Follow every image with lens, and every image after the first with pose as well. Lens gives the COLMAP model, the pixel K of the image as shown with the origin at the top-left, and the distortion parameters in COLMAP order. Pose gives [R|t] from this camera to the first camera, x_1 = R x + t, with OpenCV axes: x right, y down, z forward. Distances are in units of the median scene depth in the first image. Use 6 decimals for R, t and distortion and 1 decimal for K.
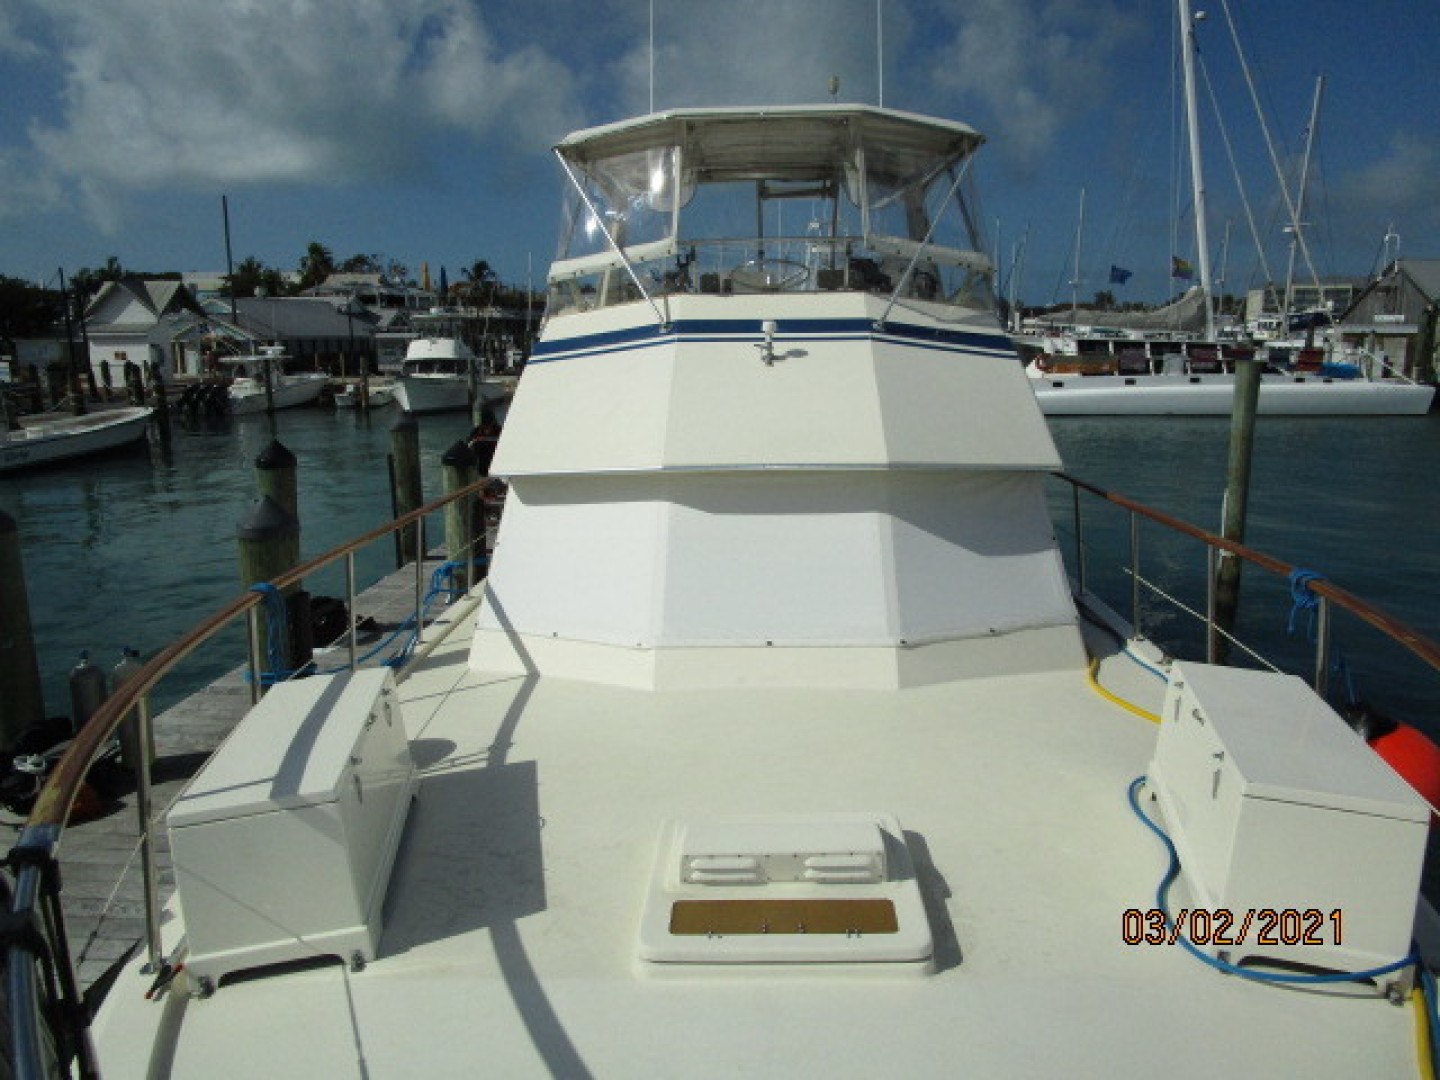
lens RADIAL K [[1122.2, 0, 720.0], [0, 1122.2, 540.0], [0, 0, 1]] dist [0.003071, 0.005058]
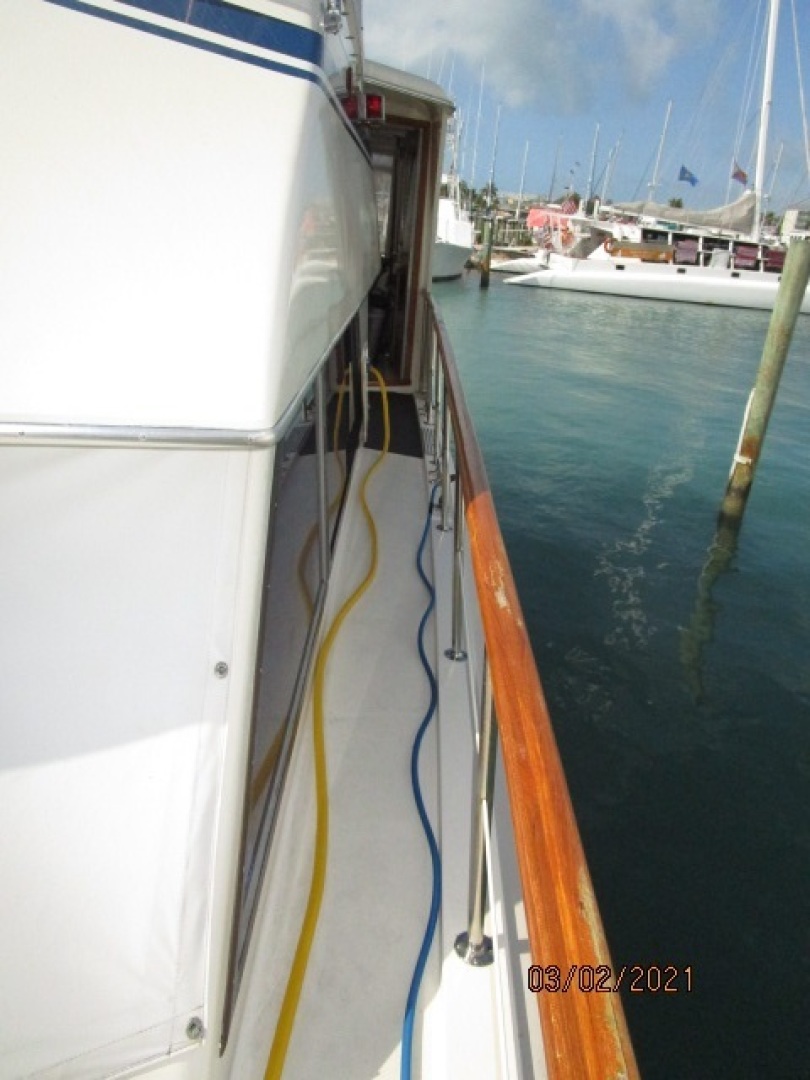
lens RADIAL K [[841.7, 0, 405.0], [0, 841.7, 540.0], [0, 0, 1]] dist [0.003071, 0.005058]
pose [[0.994751, 0.077501, 0.066818, 0.044035], [-0.089036, 0.977370, 0.191888, -0.010605], [-0.050435, -0.196830, 0.979140, 0.105797]]
